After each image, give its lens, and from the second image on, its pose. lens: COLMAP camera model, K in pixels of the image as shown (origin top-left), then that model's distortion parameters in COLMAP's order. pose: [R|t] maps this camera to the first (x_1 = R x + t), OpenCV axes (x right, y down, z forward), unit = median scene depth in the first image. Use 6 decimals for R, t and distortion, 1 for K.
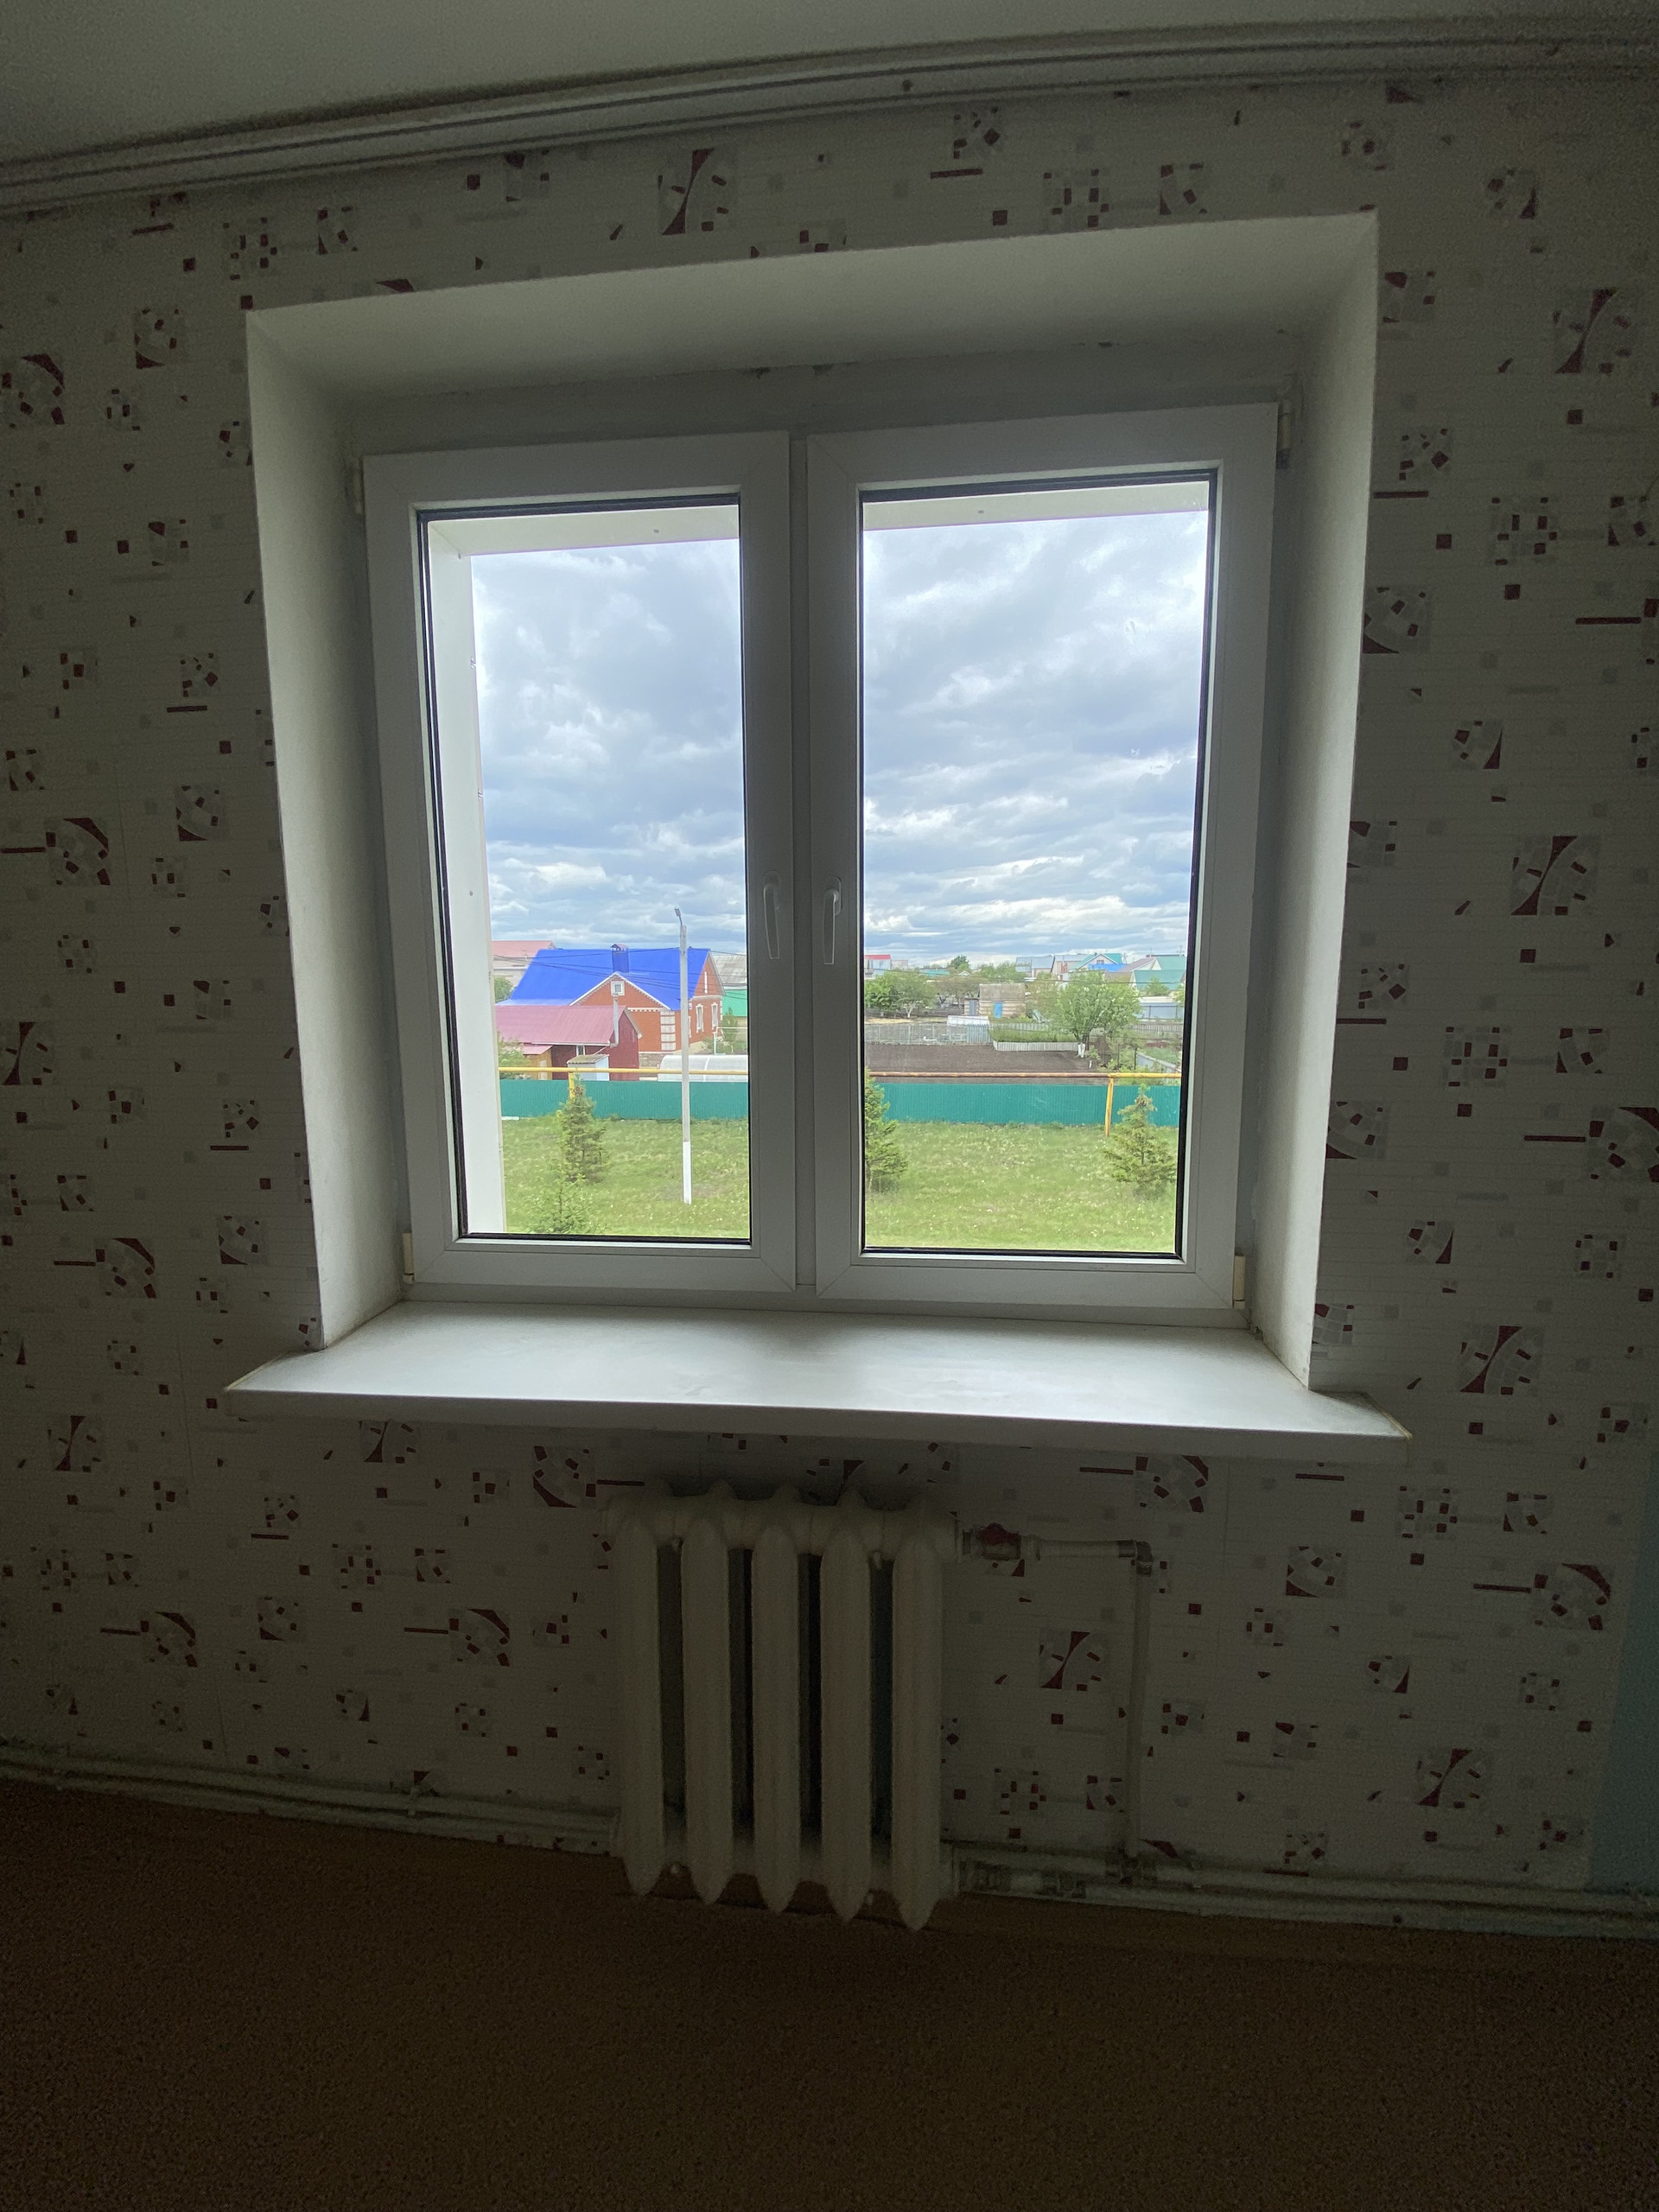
lens RADIAL K [[898.0, 0, 829.5], [0, 898.0, 1106.0], [0, 0, 1]] dist [0.019931, -0.020827]
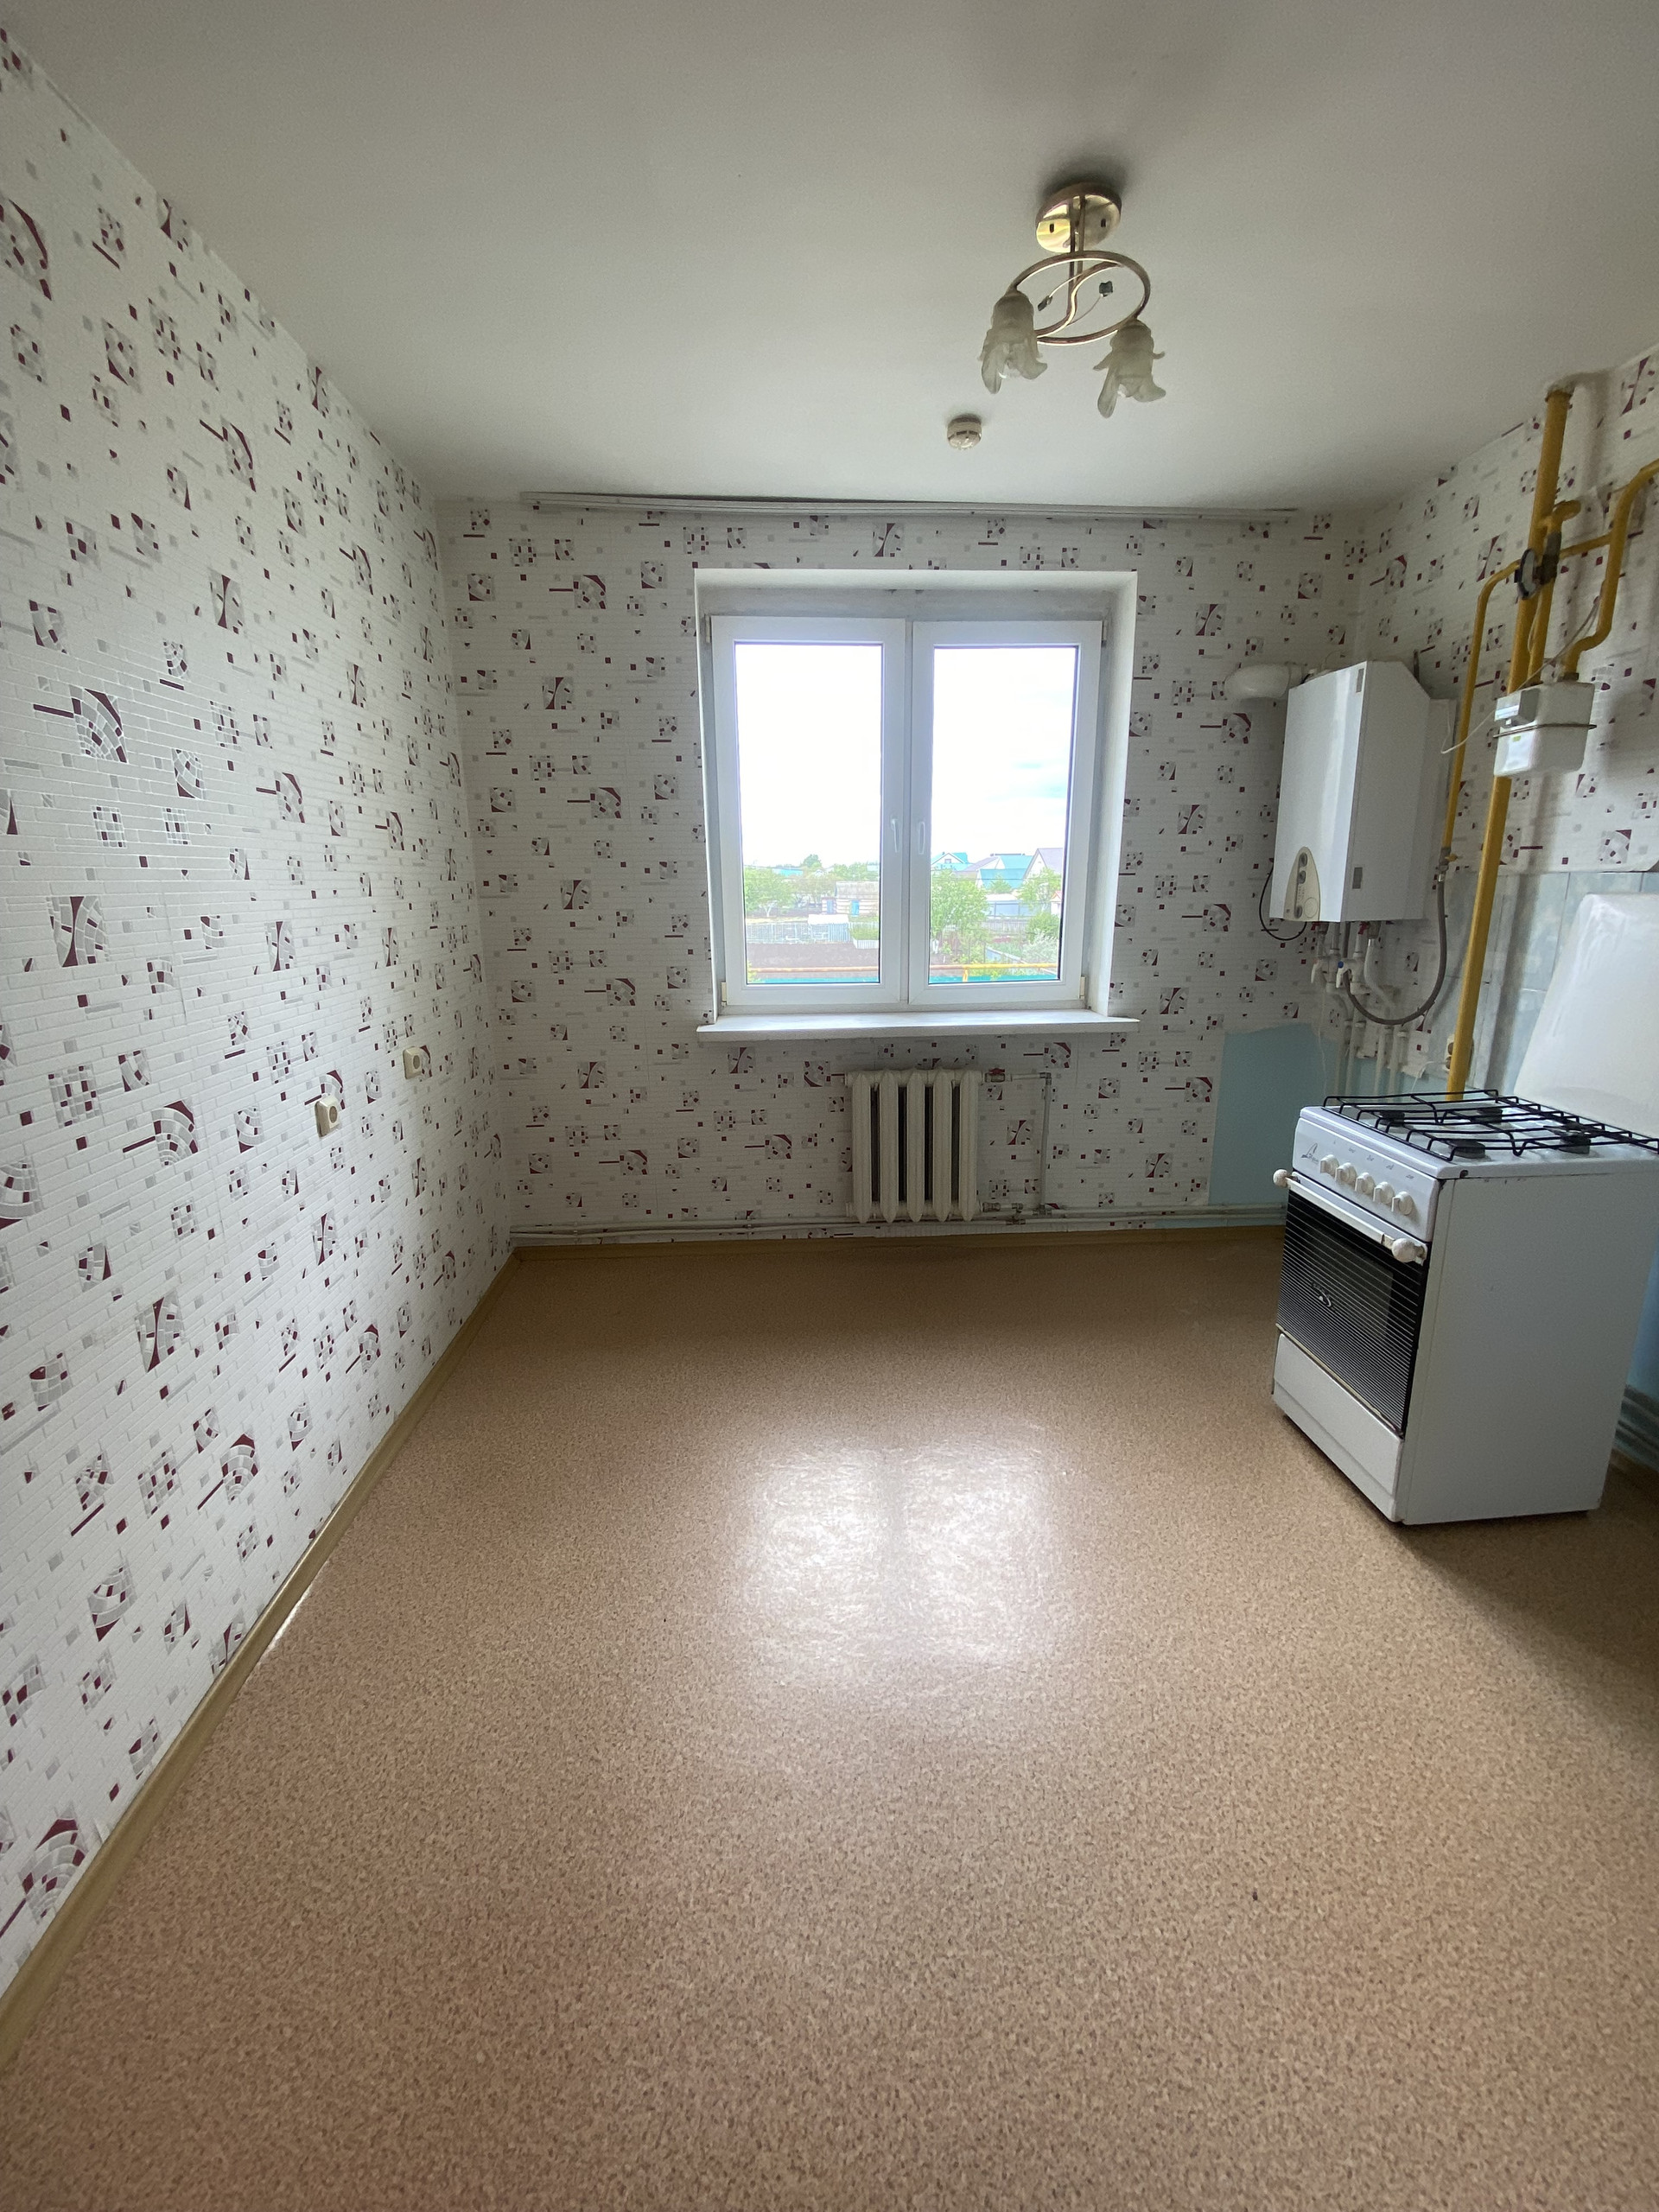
lens RADIAL K [[898.0, 0, 829.5], [0, 898.0, 1106.0], [0, 0, 1]] dist [0.019931, -0.020827]
pose [[0.985558, -0.048243, 0.162320, -0.758396], [0.028498, 0.992140, 0.121842, 0.239974], [-0.166923, -0.115457, 0.979187, -1.565742]]
